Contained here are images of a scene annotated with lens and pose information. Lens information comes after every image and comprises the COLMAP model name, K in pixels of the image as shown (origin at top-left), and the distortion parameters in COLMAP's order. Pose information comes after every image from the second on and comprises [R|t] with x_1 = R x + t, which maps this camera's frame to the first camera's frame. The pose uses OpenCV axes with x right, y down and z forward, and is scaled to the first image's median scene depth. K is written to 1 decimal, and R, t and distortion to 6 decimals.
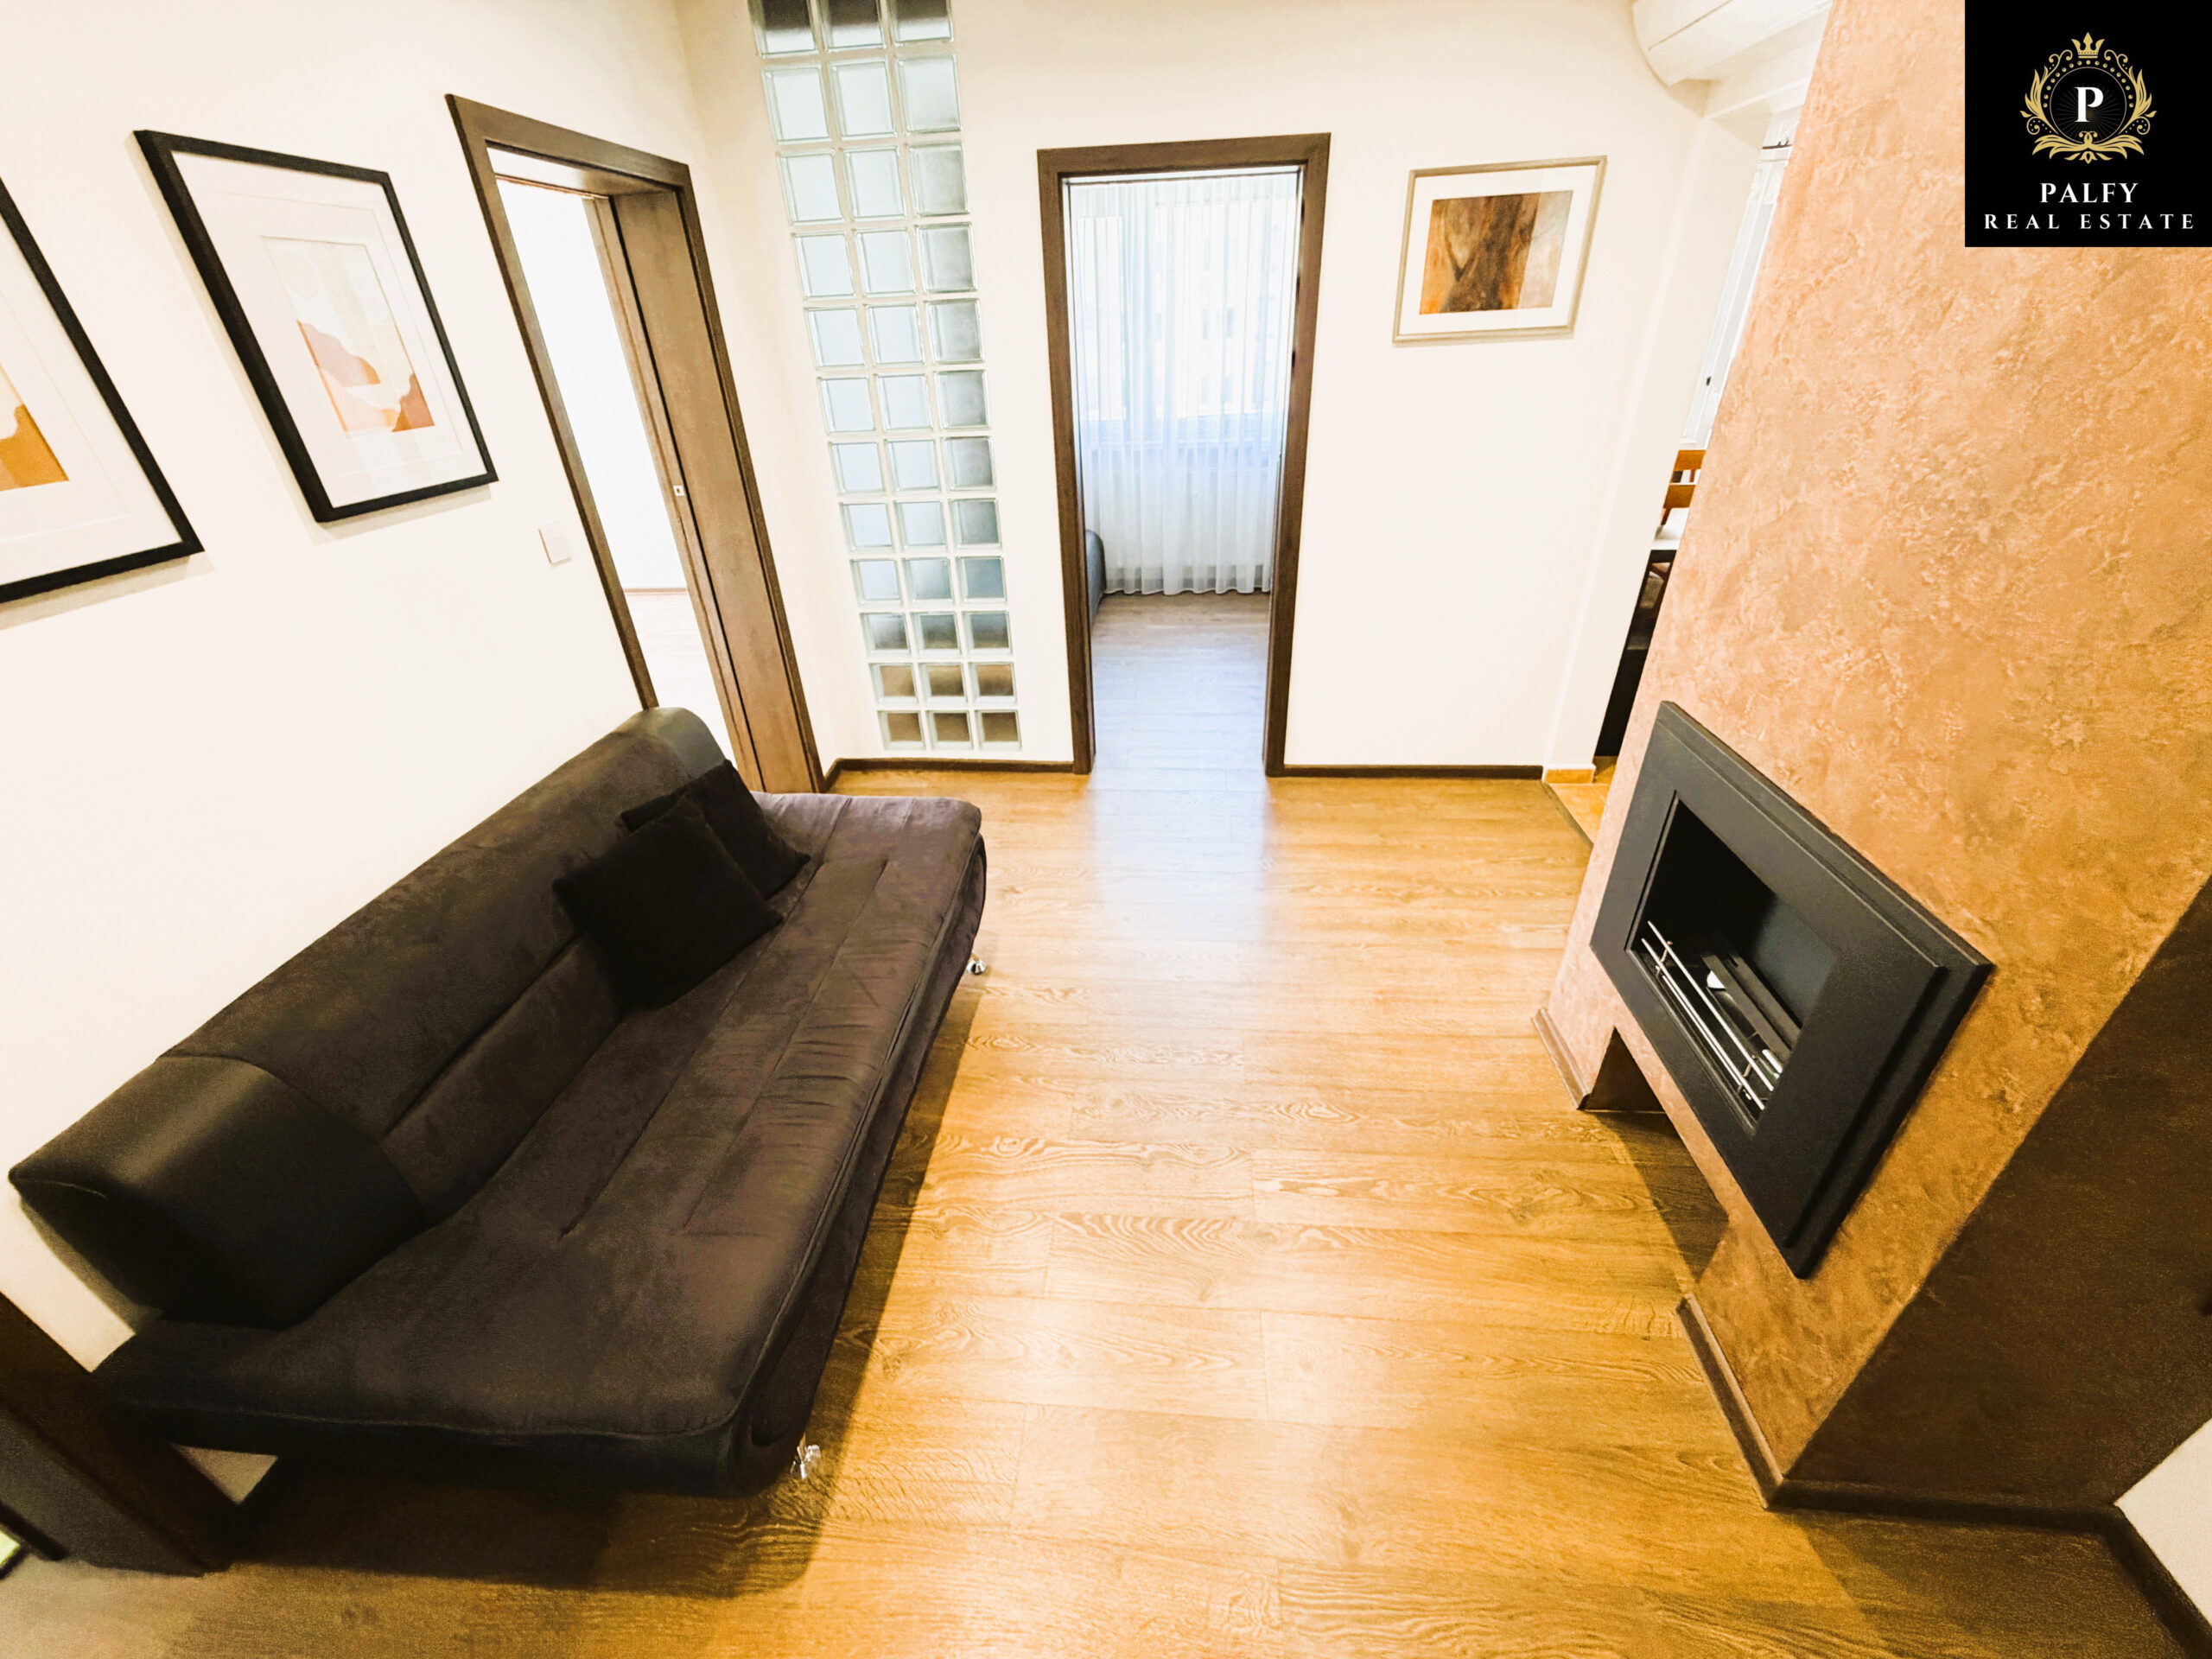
lens RADIAL K [[881.6, 0, 1096.0], [0, 881.6, 826.9], [0, 0, 1]] dist [0.001100, 0.000135]
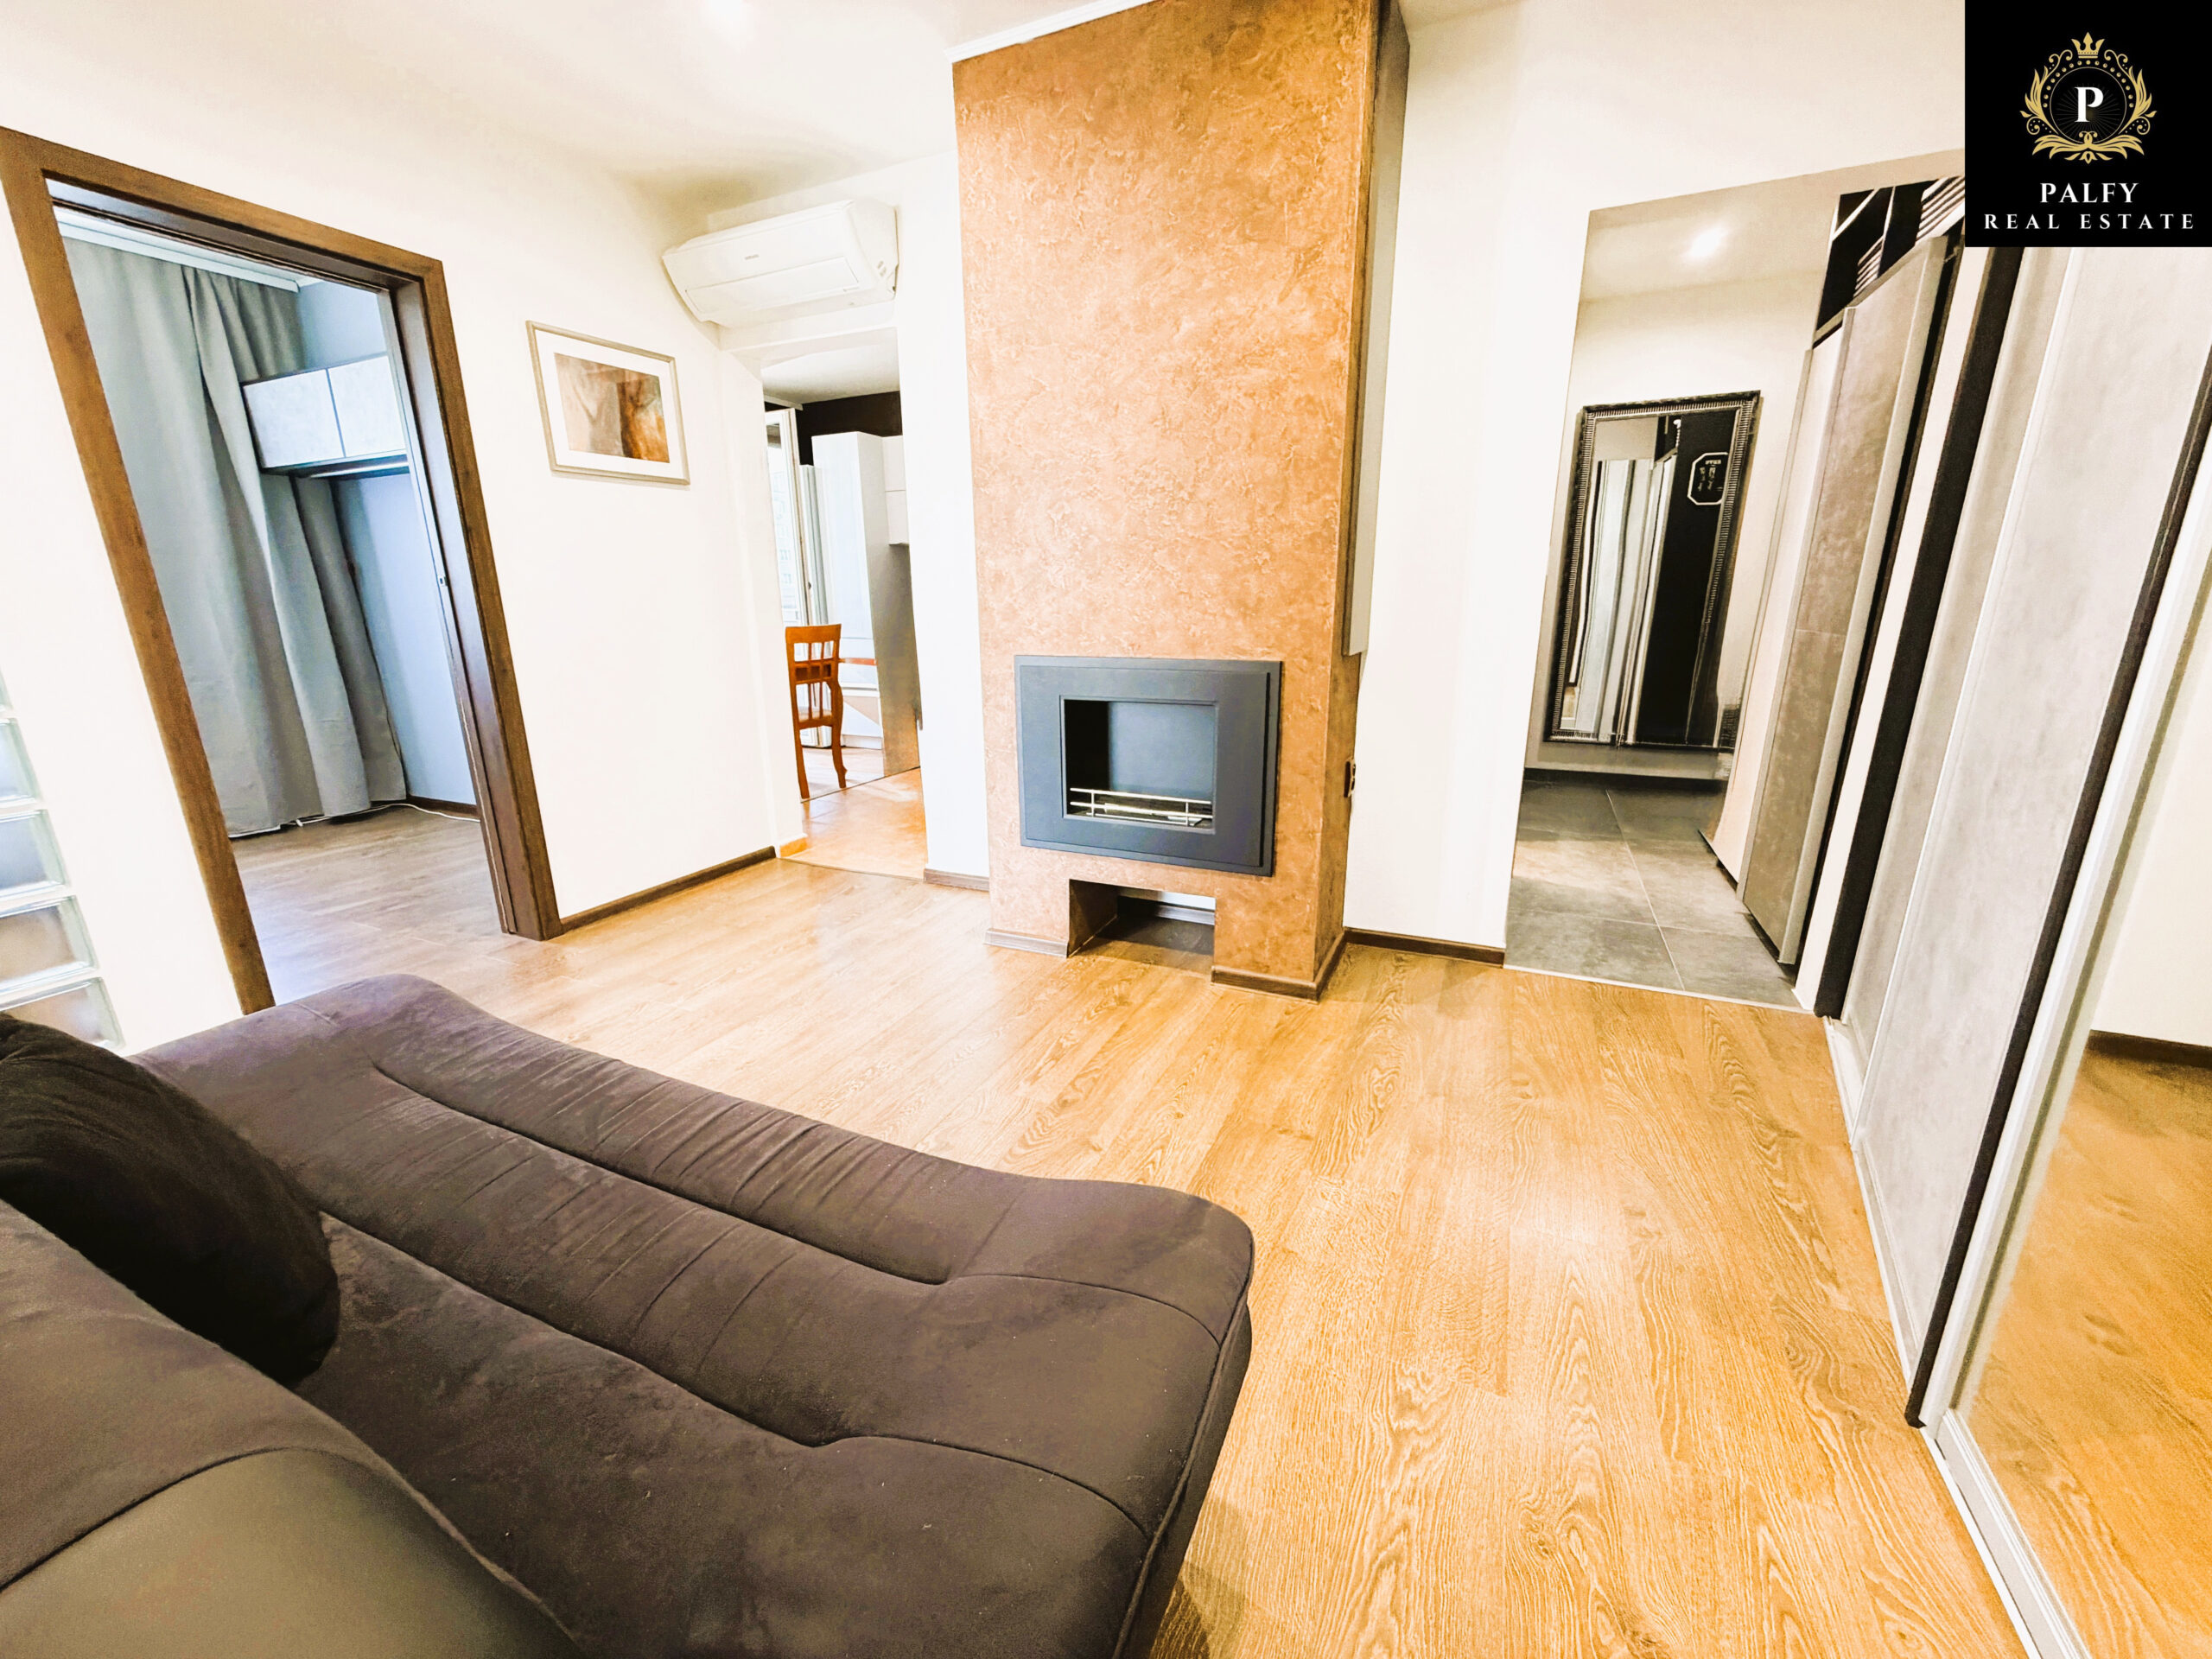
lens RADIAL K [[881.6, 0, 1101.5], [0, 881.6, 823.1], [0, 0, 1]] dist [0.001100, 0.000135]
pose [[0.335987, -0.204659, 0.919362, -0.853873], [0.467528, 0.883601, 0.025838, 0.160728], [-0.817637, 0.421146, 0.392562, 0.425352]]
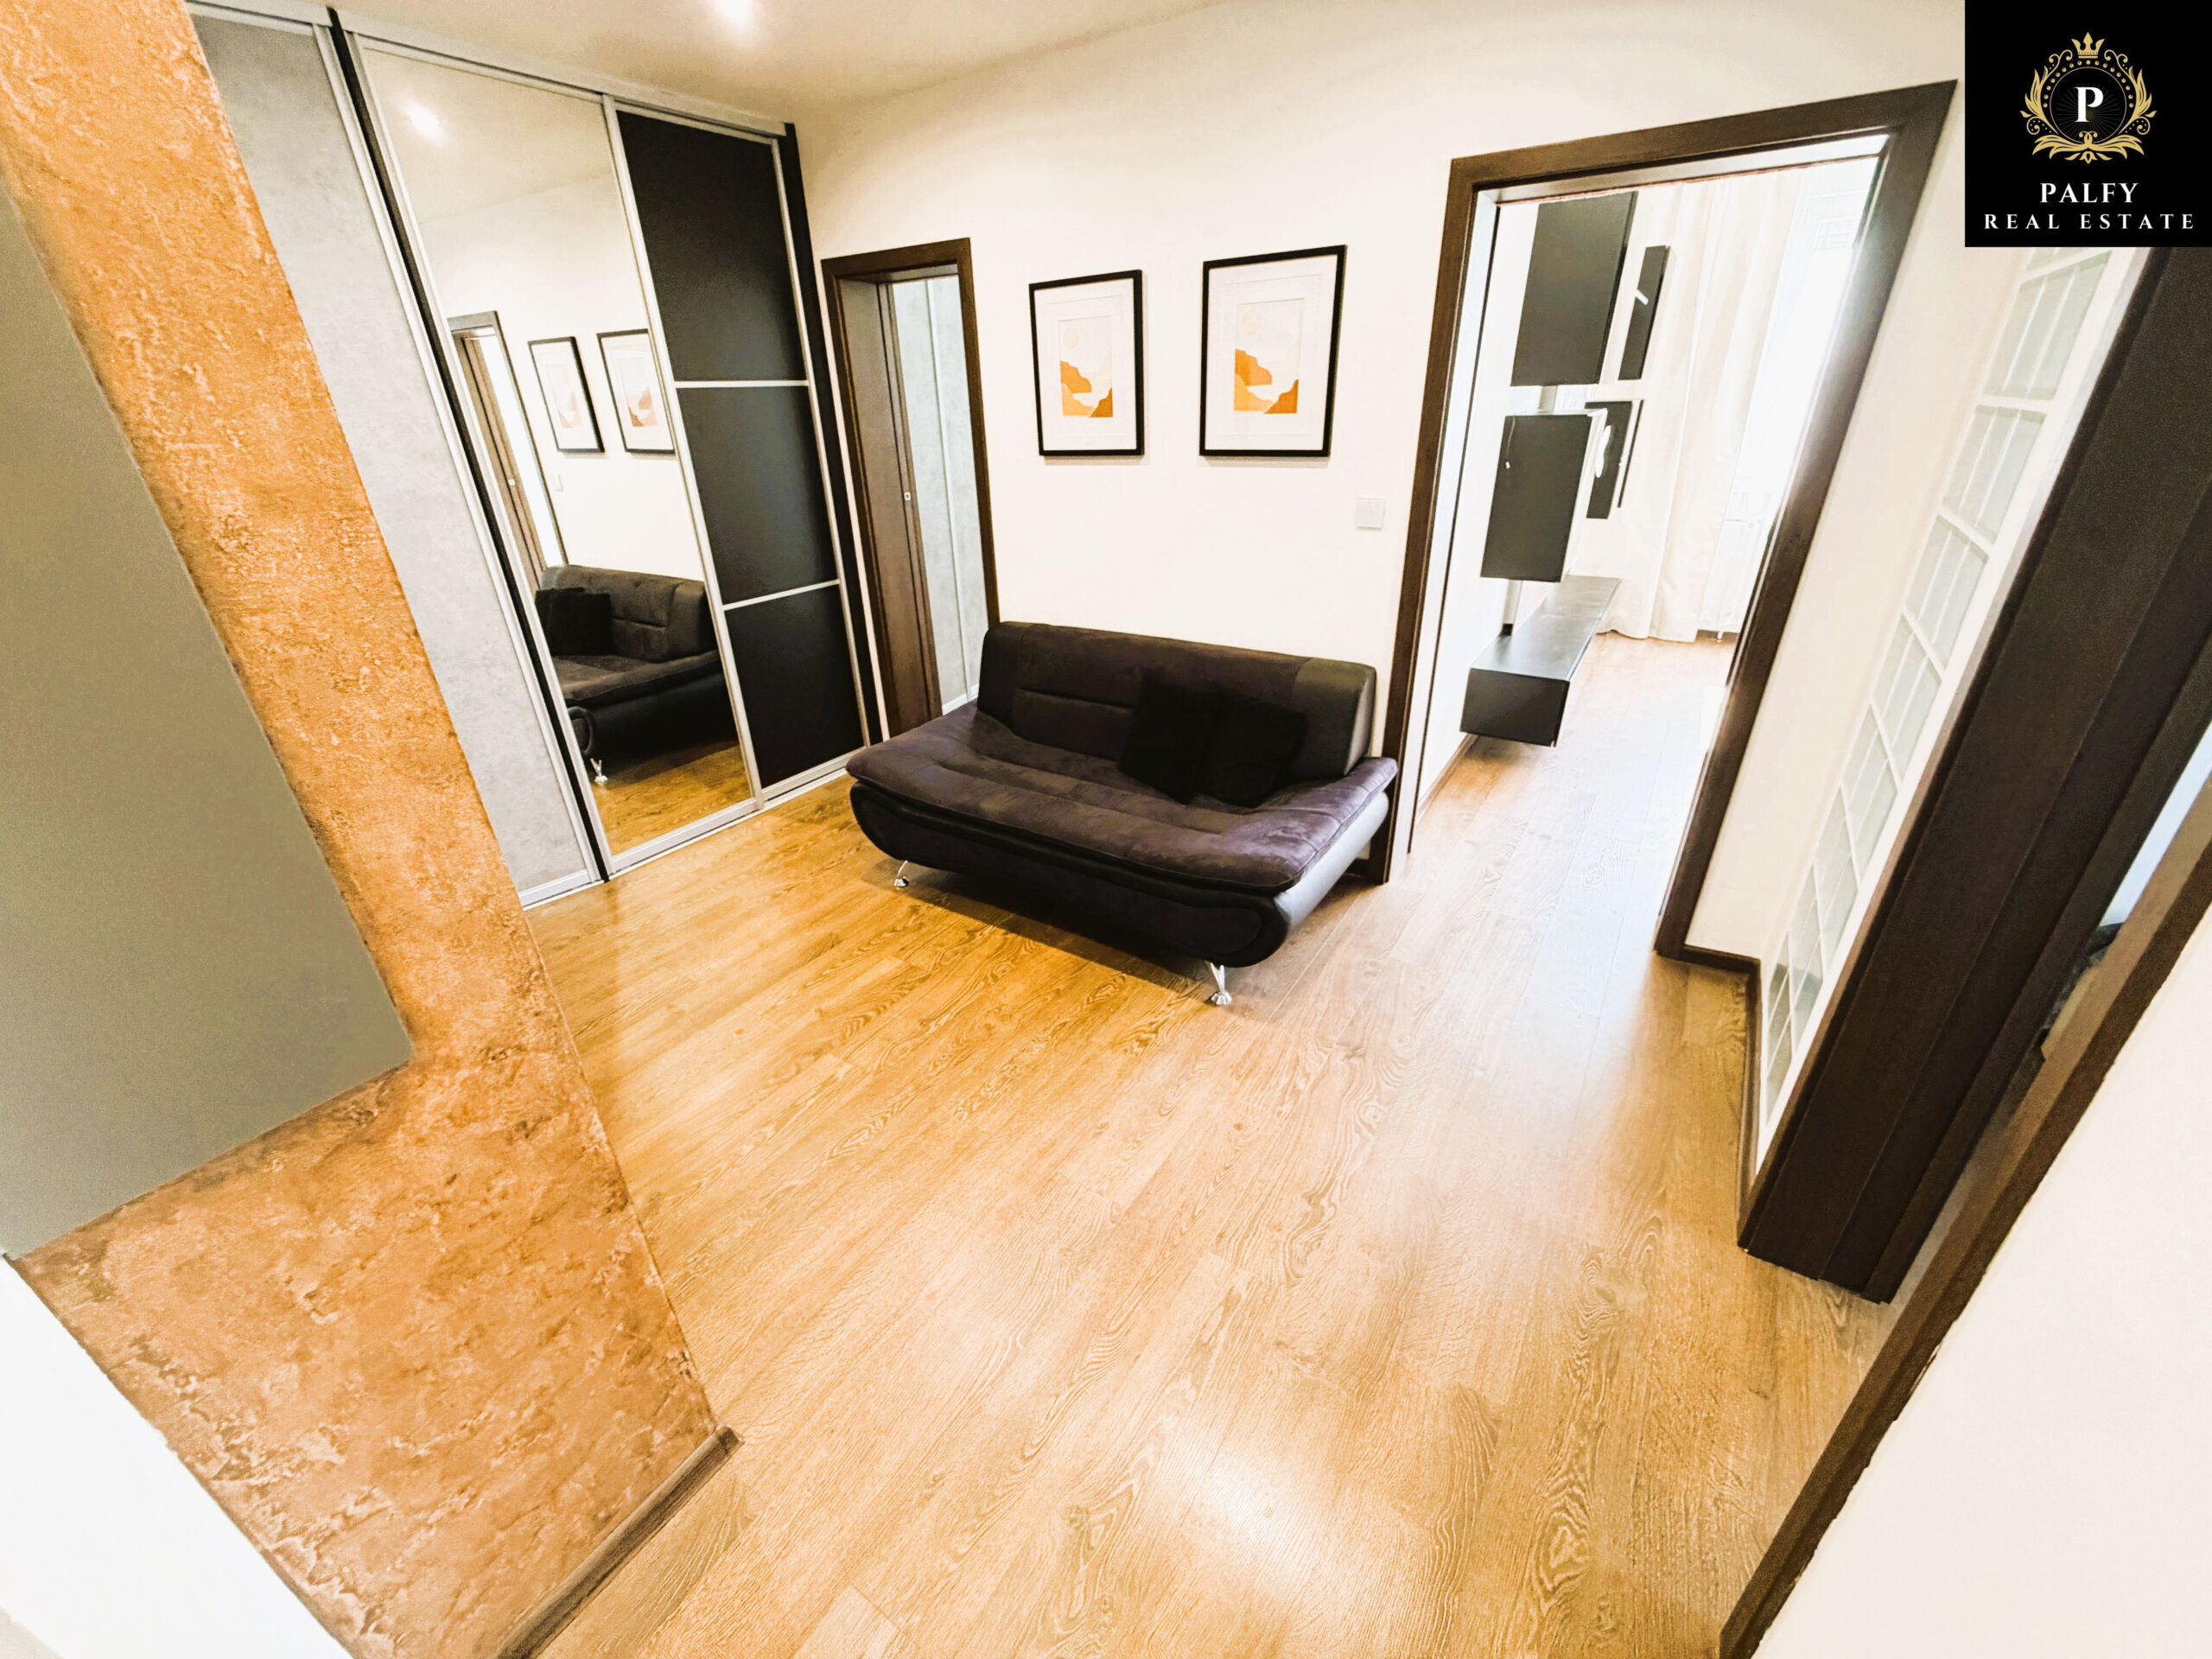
lens RADIAL K [[881.6, 0, 1094.3], [0, 881.6, 819.2], [0, 0, 1]] dist [0.001100, 0.000135]
pose [[-0.465663, 0.443341, -0.765902, 0.811102], [-0.394089, 0.671027, 0.628026, -0.731308], [0.792371, 0.594283, -0.137757, 1.229193]]
